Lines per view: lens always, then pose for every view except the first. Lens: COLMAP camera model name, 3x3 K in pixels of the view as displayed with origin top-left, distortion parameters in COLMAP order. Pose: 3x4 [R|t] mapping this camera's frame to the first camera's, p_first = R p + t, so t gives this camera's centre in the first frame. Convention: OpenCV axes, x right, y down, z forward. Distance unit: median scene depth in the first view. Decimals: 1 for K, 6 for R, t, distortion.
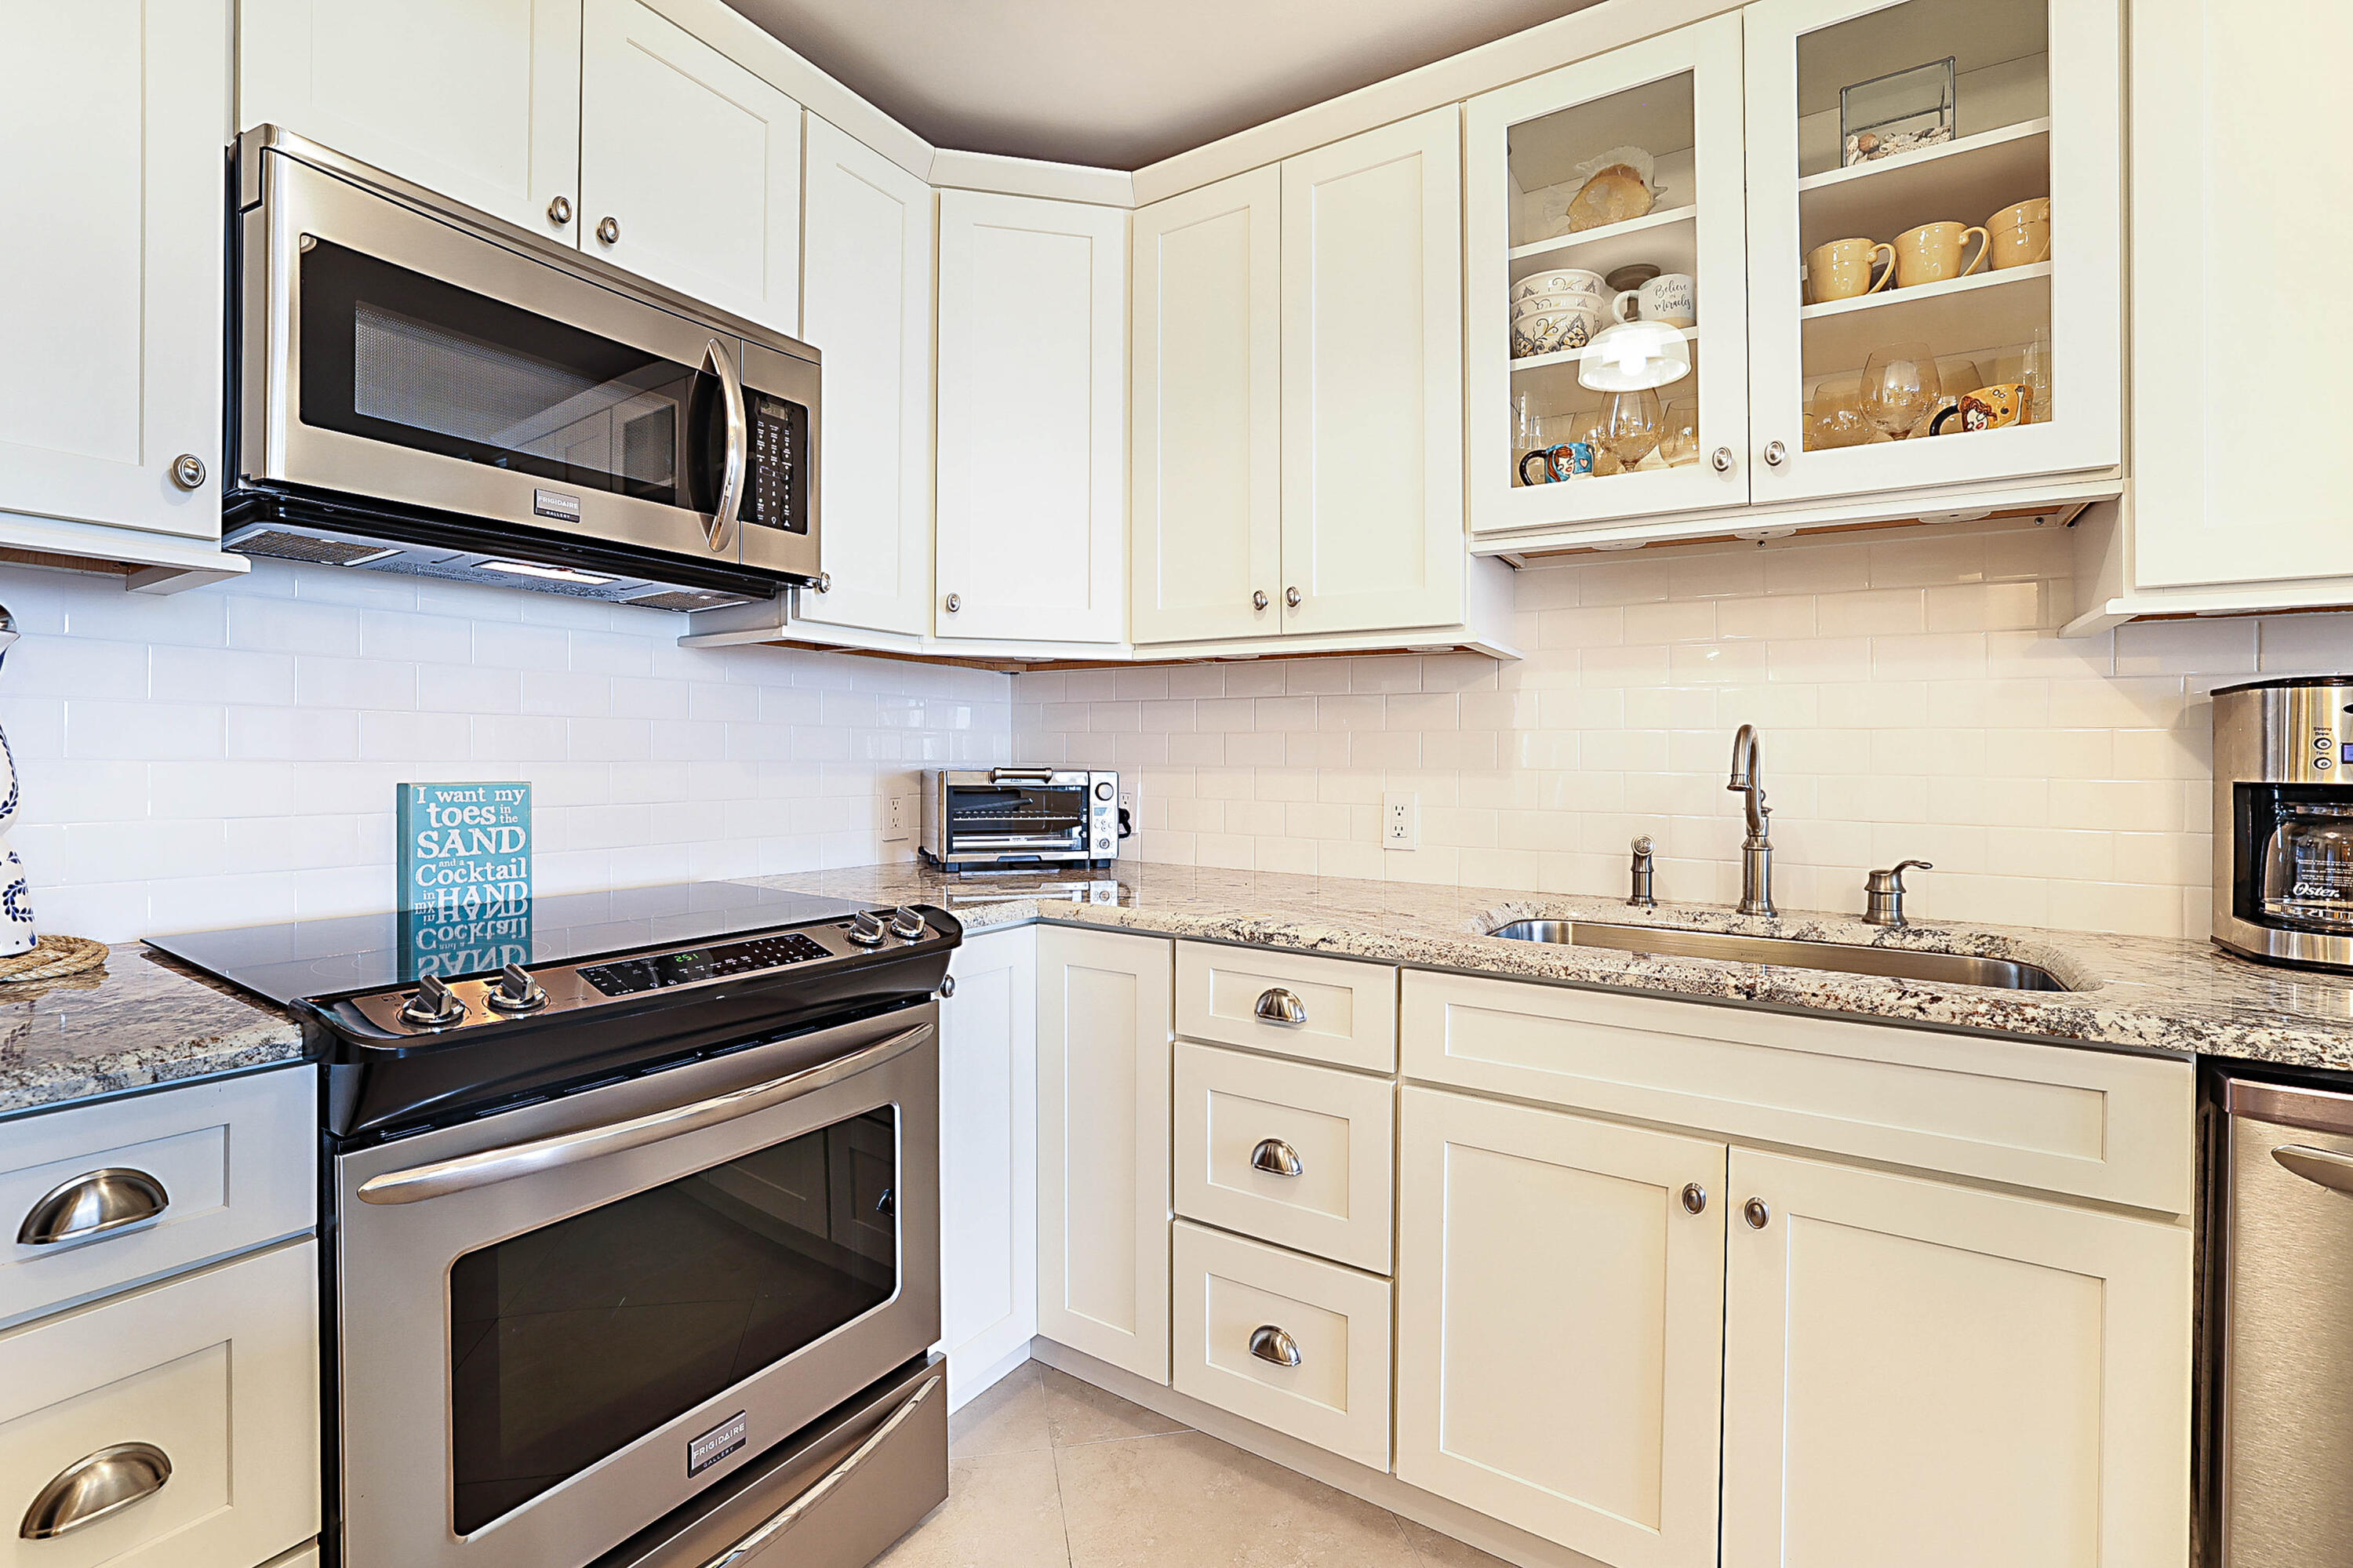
lens RADIAL K [[1012.2, 0, 1175.3], [0, 1012.2, 771.7], [0, 0, 1]] dist [-0.043812, 0.014420]
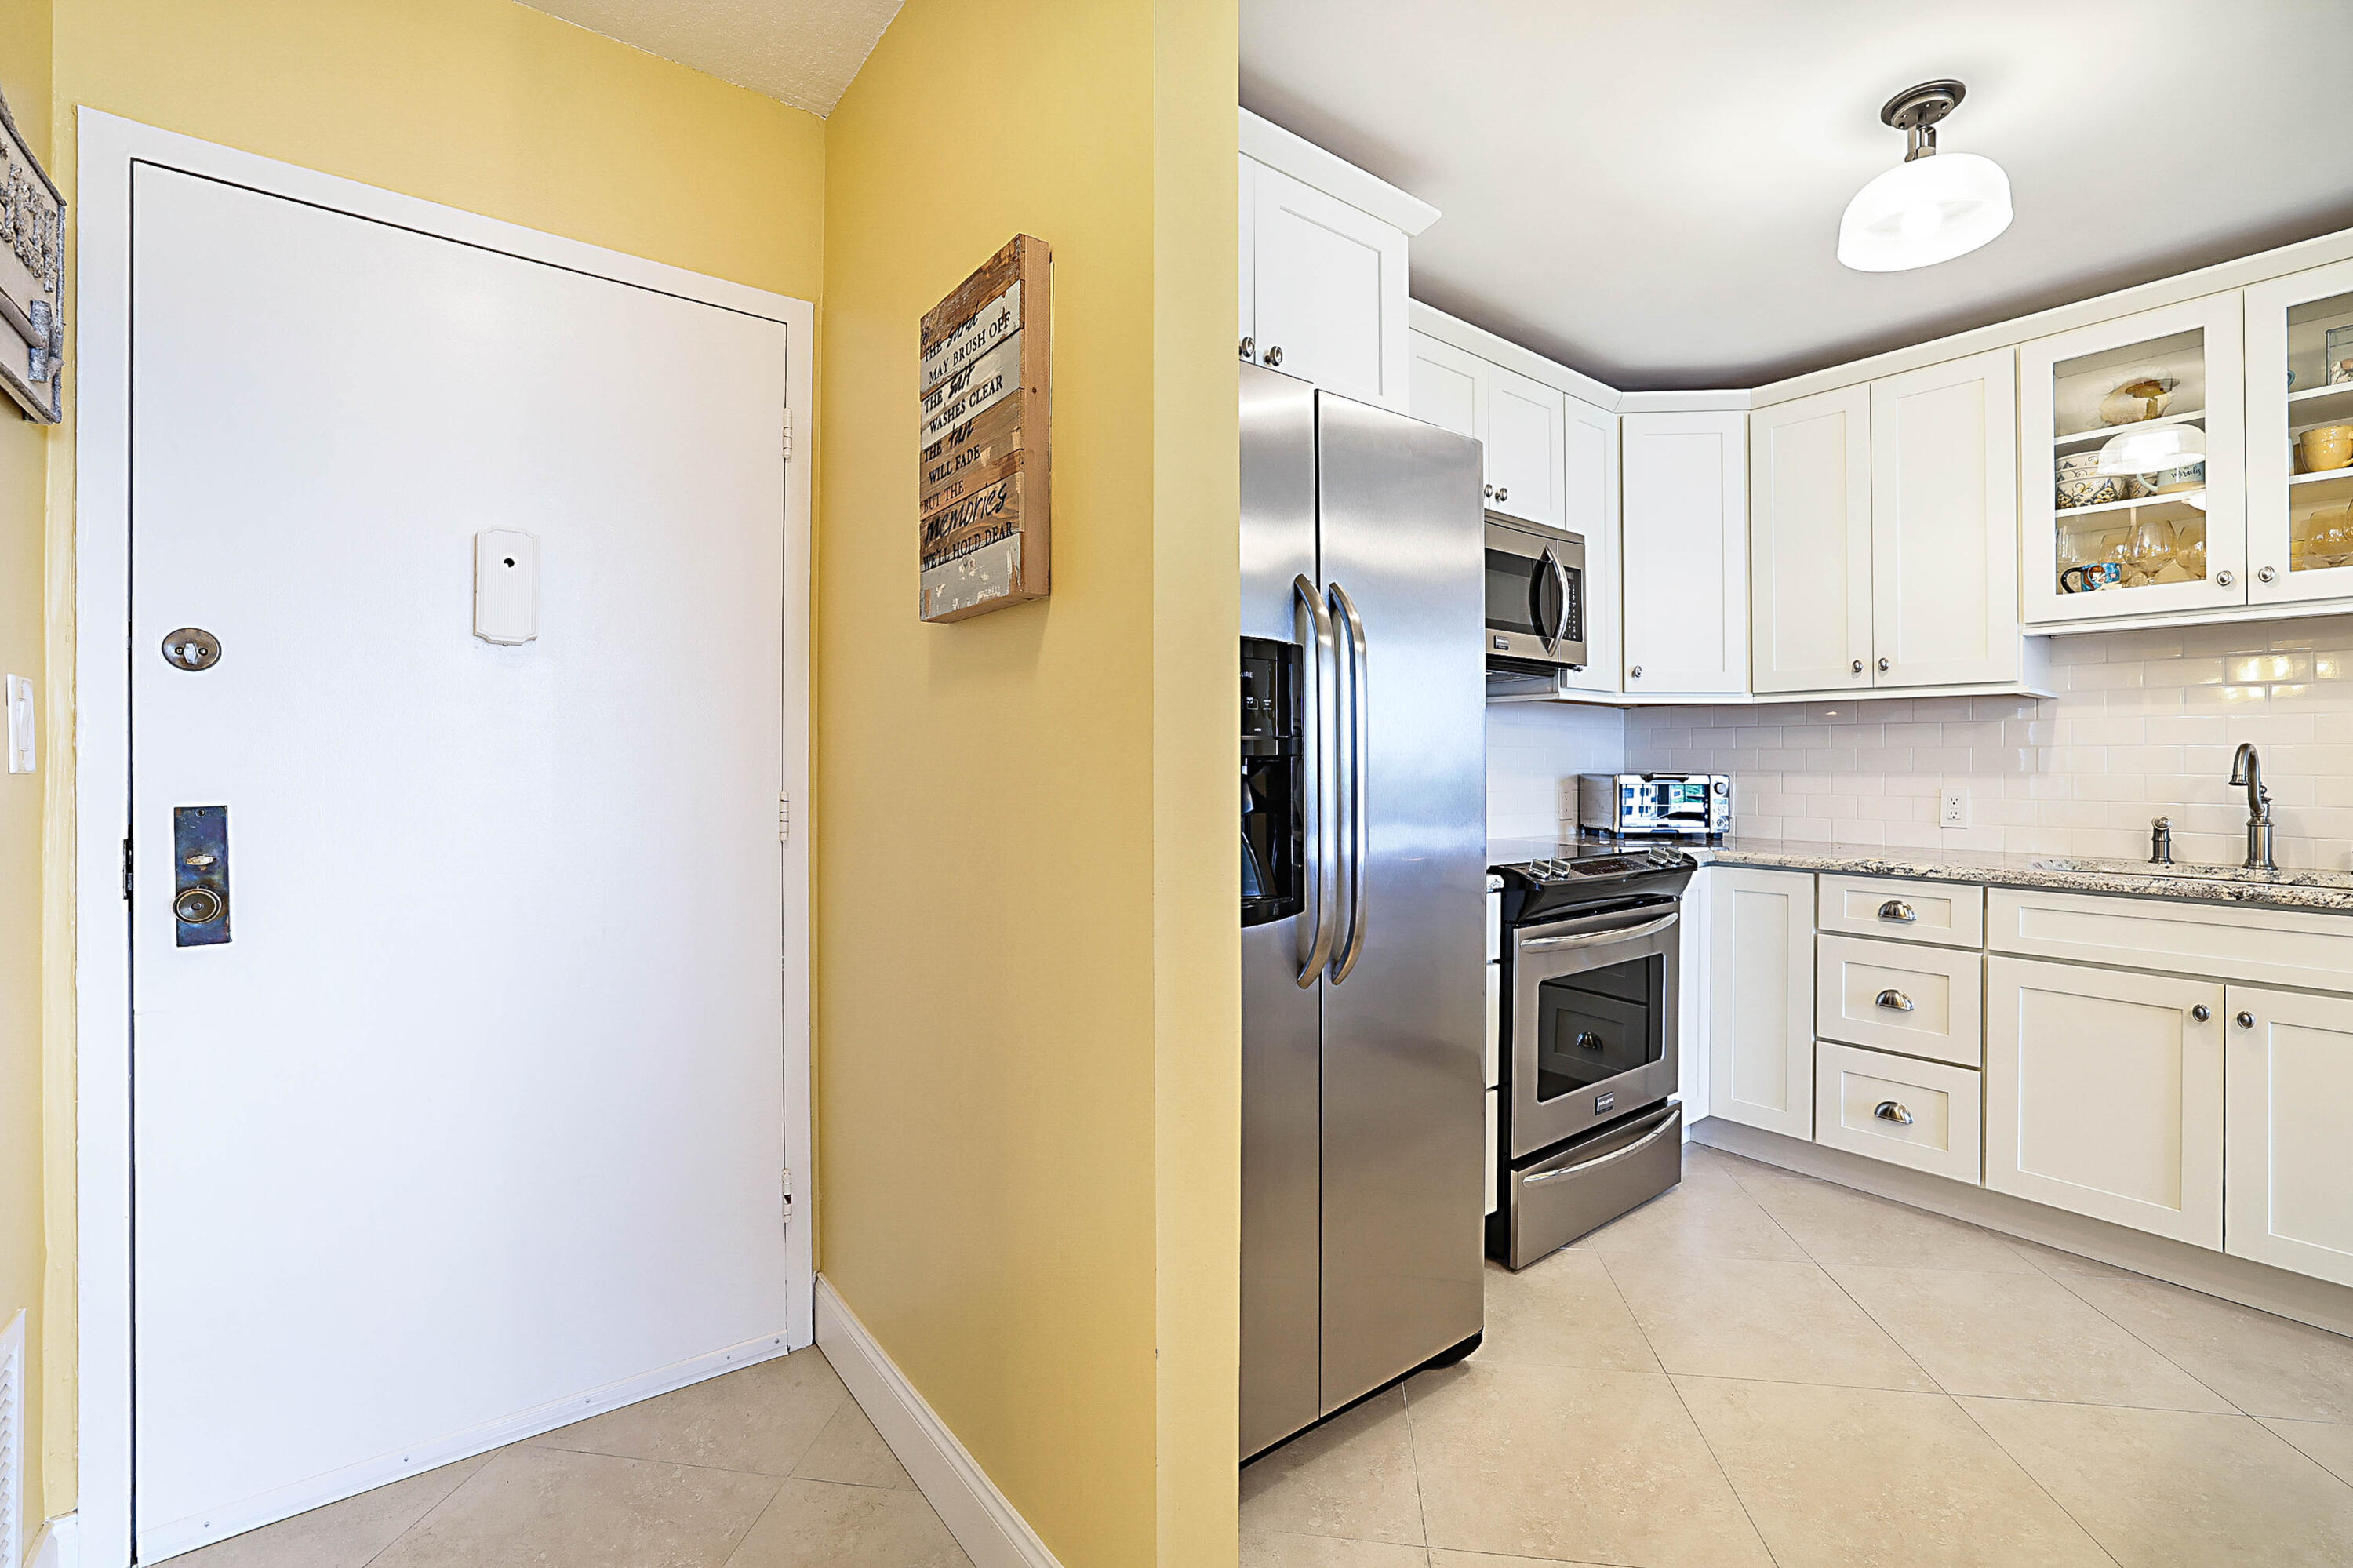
lens RADIAL K [[1012.2, 0, 1175.3], [0, 1012.2, 771.7], [0, 0, 1]] dist [-0.043812, 0.014420]
pose [[0.939259, -0.002794, -0.343199, -0.454198], [0.001147, 0.999987, -0.005001, 0.003147], [0.343208, 0.004304, 0.939249, -0.970100]]
